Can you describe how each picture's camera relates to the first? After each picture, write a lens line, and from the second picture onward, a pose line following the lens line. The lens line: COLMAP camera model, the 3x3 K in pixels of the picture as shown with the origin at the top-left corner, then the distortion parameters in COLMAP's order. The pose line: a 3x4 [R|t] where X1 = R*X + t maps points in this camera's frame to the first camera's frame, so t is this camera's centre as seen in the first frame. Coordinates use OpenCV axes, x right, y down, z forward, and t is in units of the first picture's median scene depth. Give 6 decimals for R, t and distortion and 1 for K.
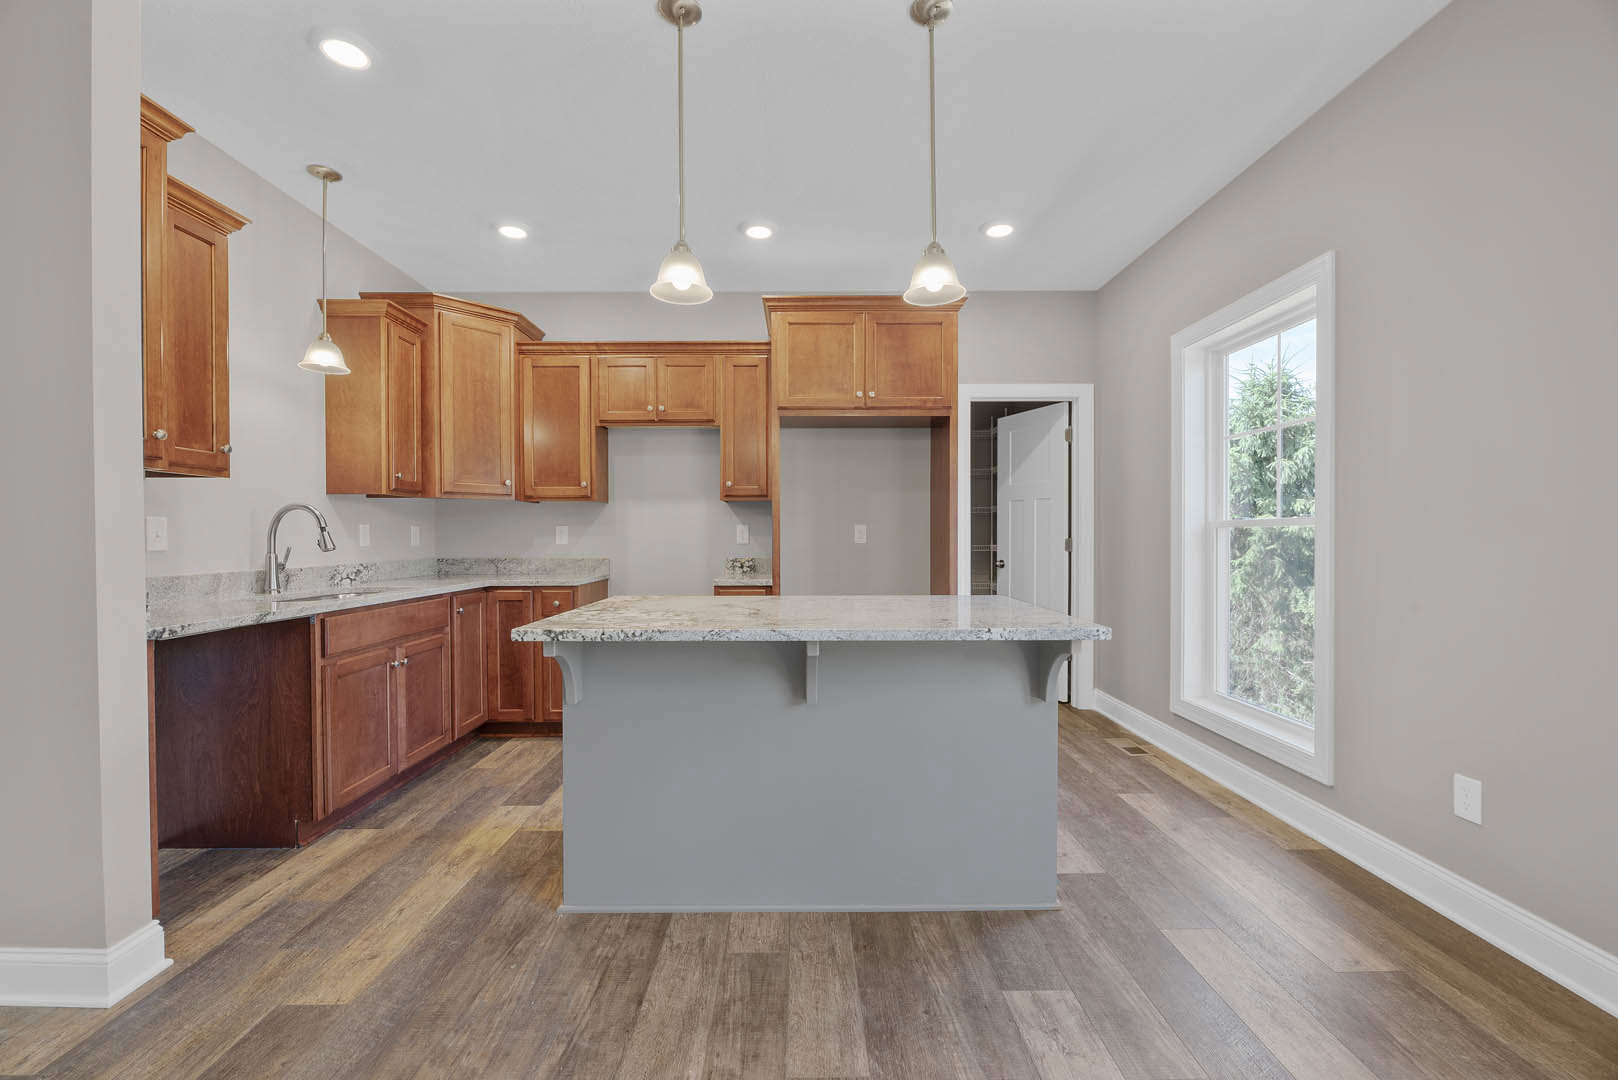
lens RADIAL K [[665.8, 0, 805.3], [0, 665.8, 543.7], [0, 0, 1]] dist [-0.001495, -0.000699]
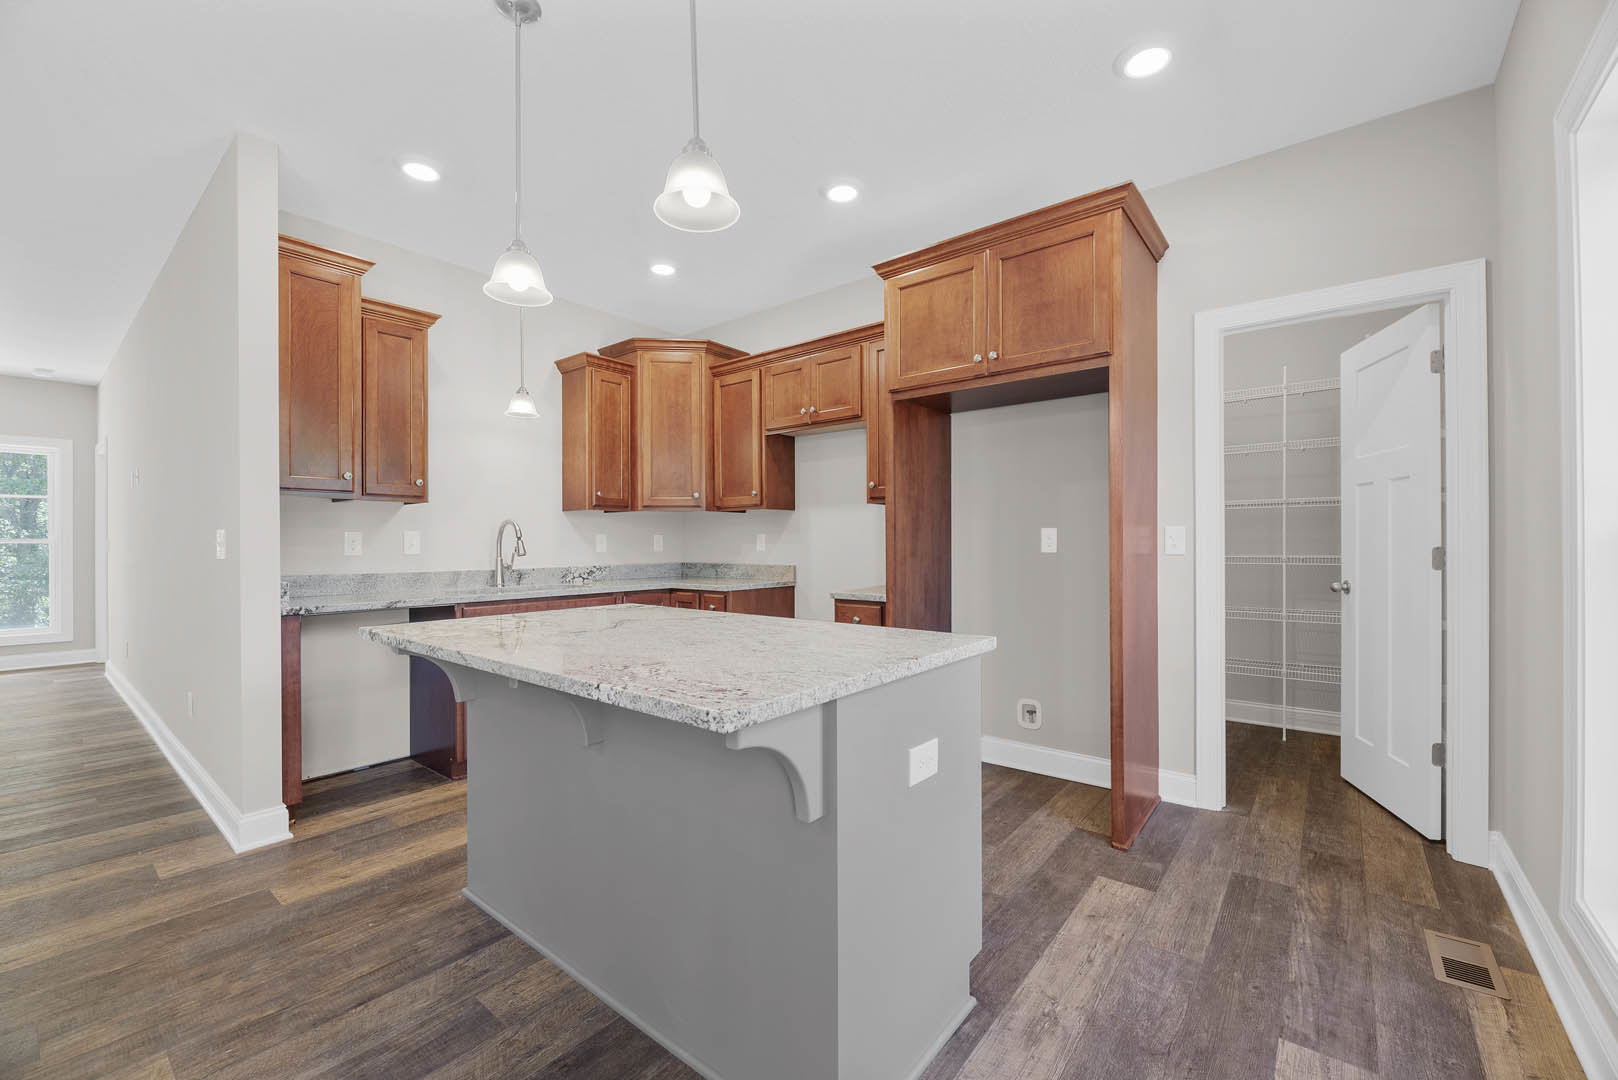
lens RADIAL K [[654.8, 0, 806.5], [0, 654.8, 544.4], [0, 0, 1]] dist [-0.000184, -0.003500]
pose [[0.770830, 0.000102, -0.637041, 0.445581], [-0.004848, 0.999972, -0.005707, -0.005517], [0.637022, 0.007488, 0.770809, 0.322074]]
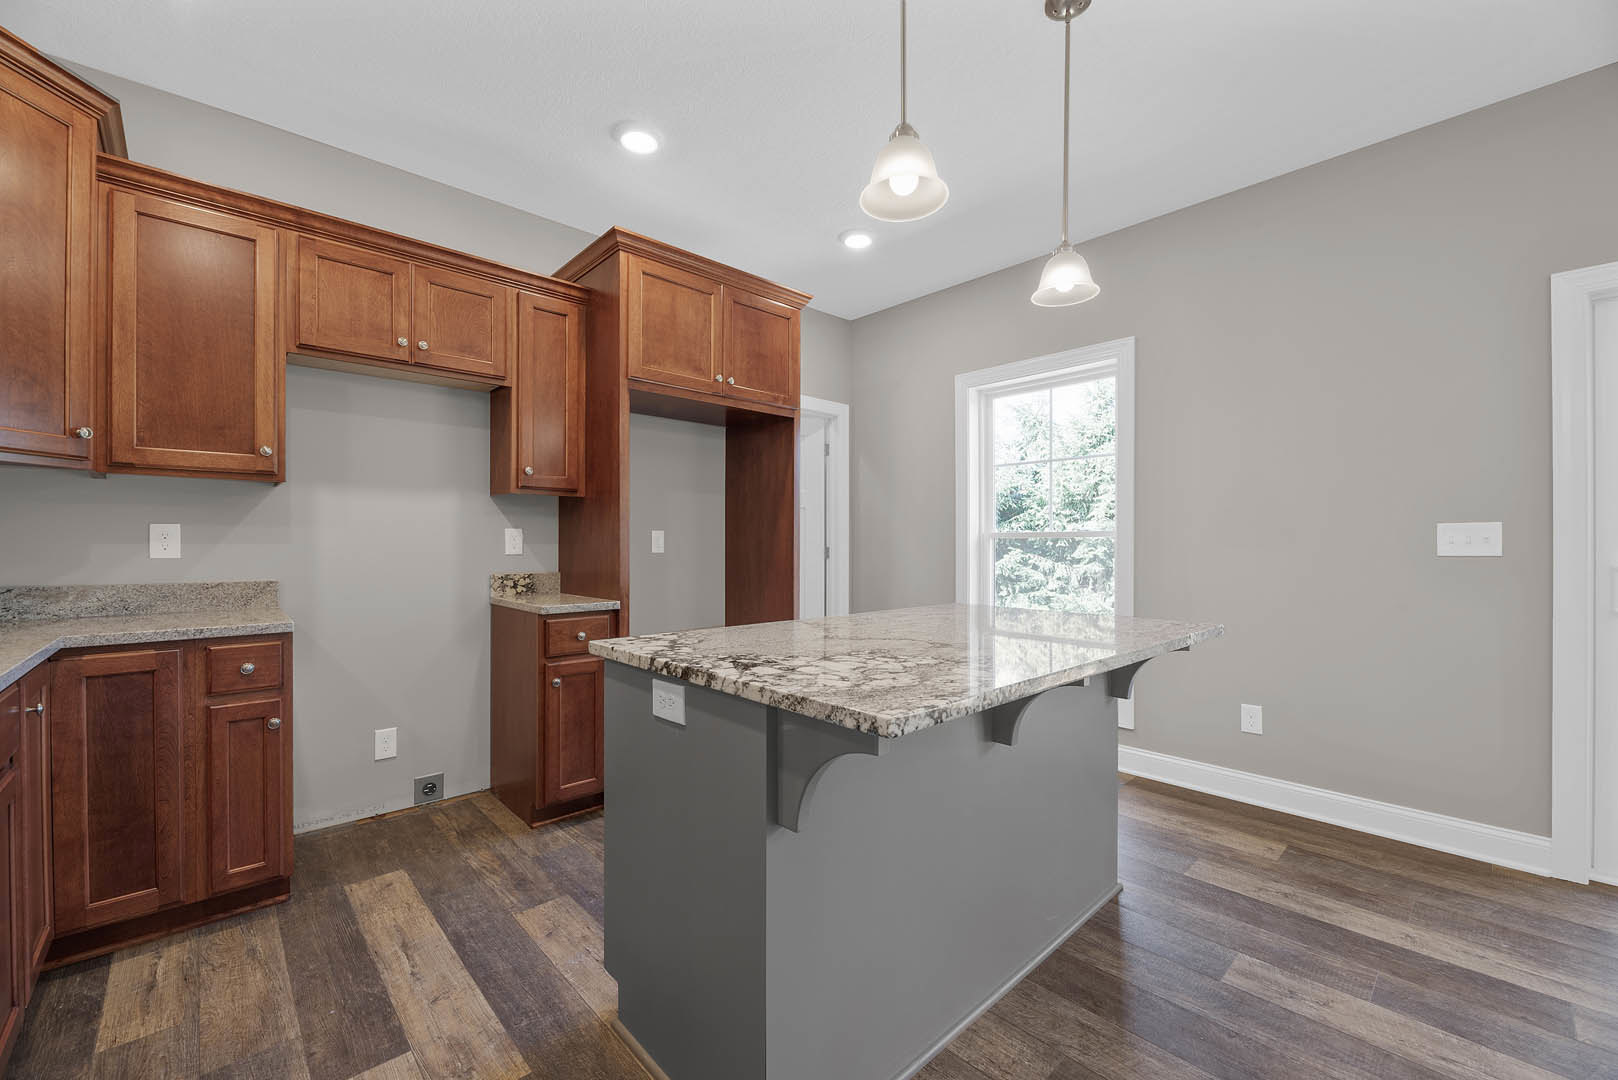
lens RADIAL K [[651.8, 0, 805.6], [0, 651.8, 542.0], [0, 0, 1]] dist [-0.000047, -0.003758]
pose [[0.737656, 0.005181, 0.675156, -0.436060], [0.005060, 0.999900, -0.013202, -0.003042], [-0.675157, 0.013155, 0.737556, 0.338778]]
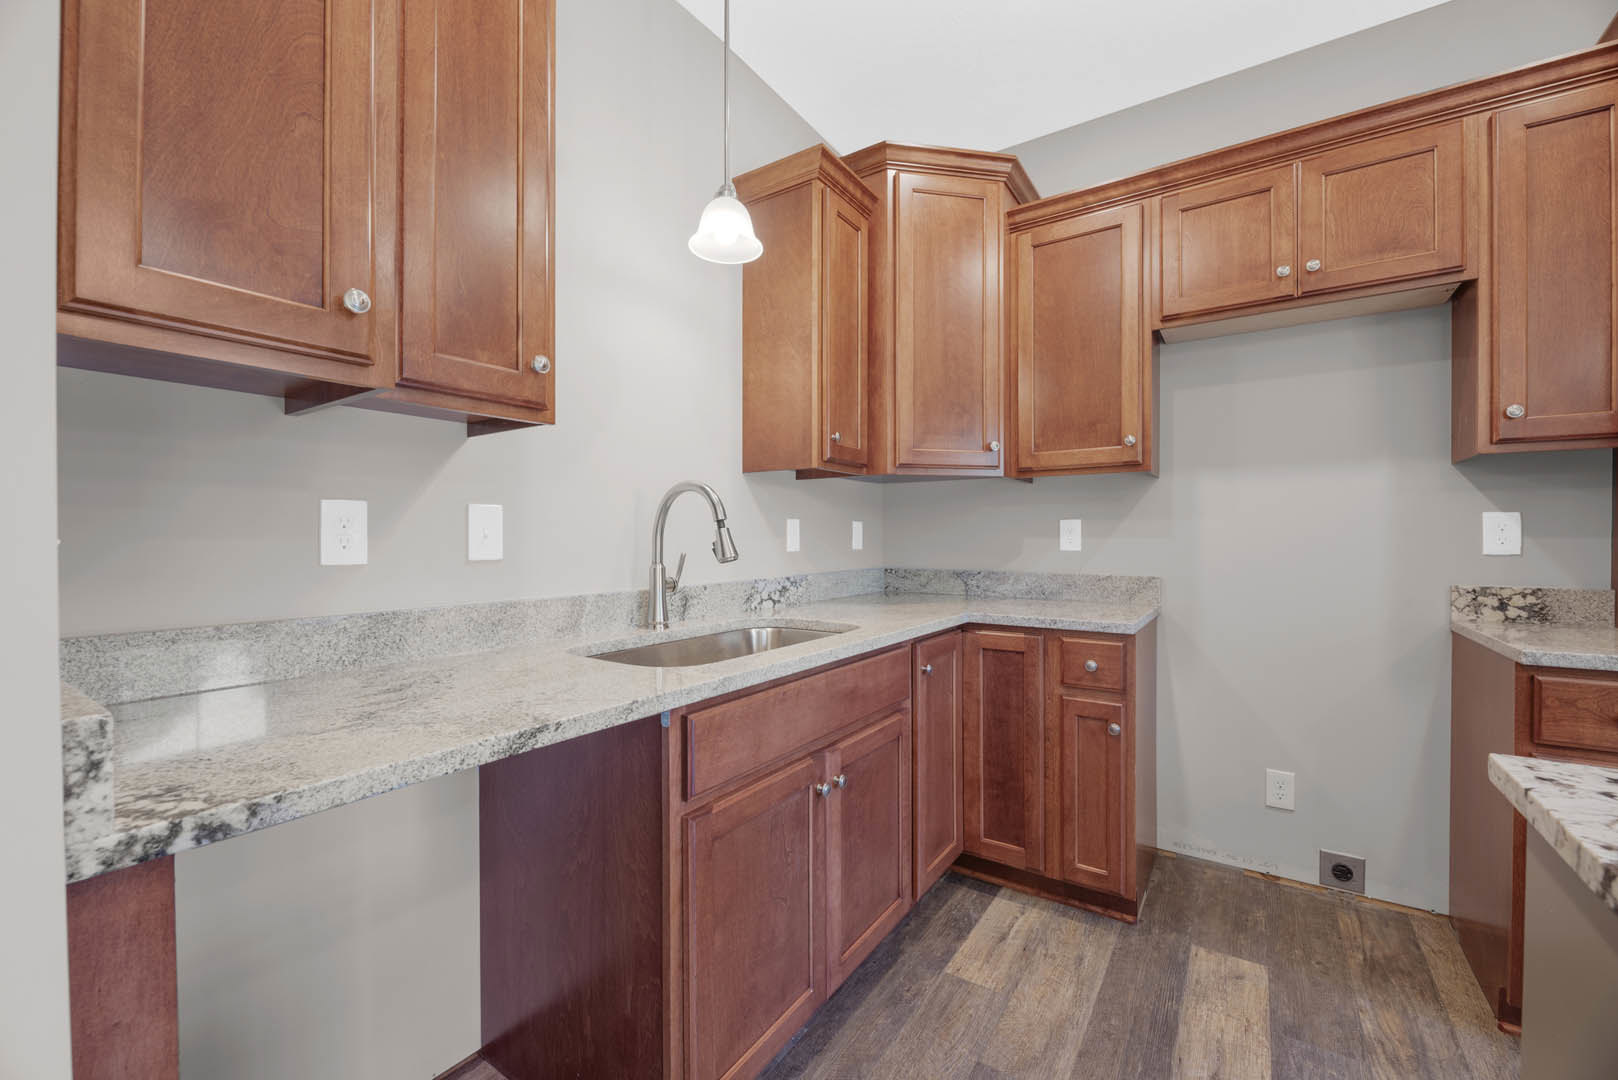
lens RADIAL K [[651.8, 0, 805.6], [0, 651.8, 542.0], [0, 0, 1]] dist [-0.000047, -0.003758]
pose [[0.821989, 0.005512, -0.569477, -0.294113], [-0.007969, 0.999967, -0.001825, -0.004850], [0.569448, 0.006038, 0.822005, 0.495920]]
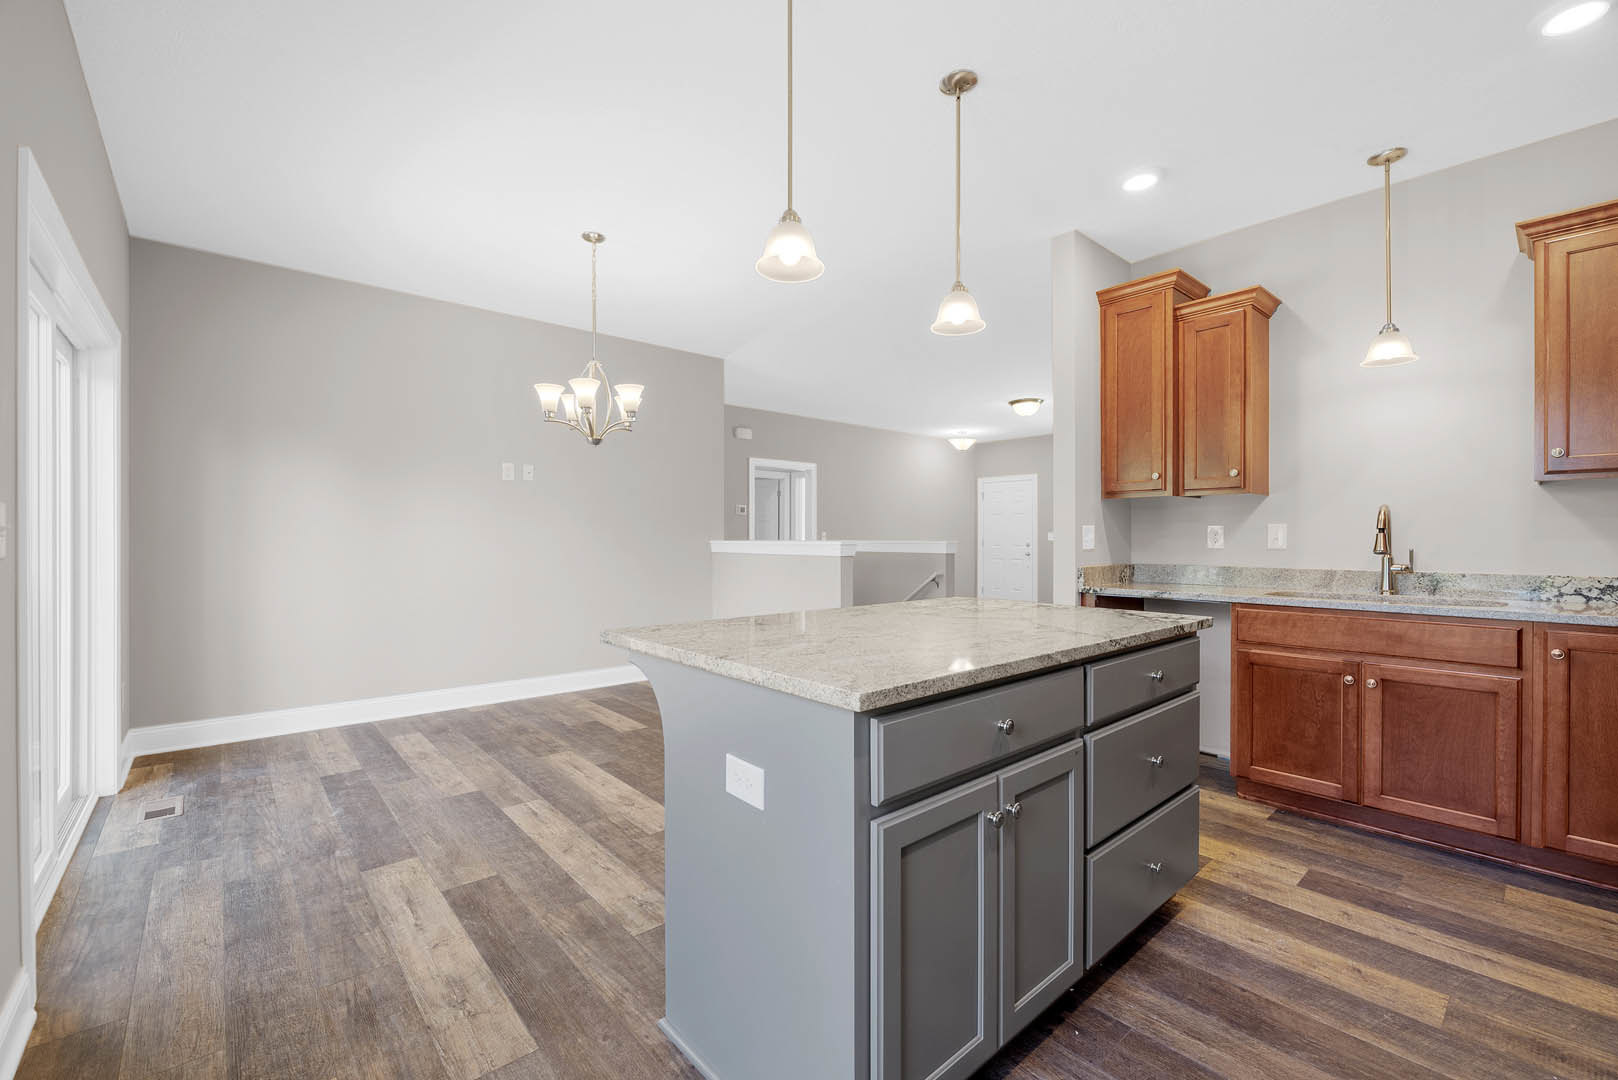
lens RADIAL K [[680.6, 0, 809.0], [0, 680.6, 540.0], [0, 0, 1]] dist [0.001174, -0.000219]
pose [[-0.755120, 0.003958, -0.655575, 0.467333], [-0.006649, 0.999884, 0.013695, -0.014329], [0.655553, 0.014700, -0.755006, 1.033071]]
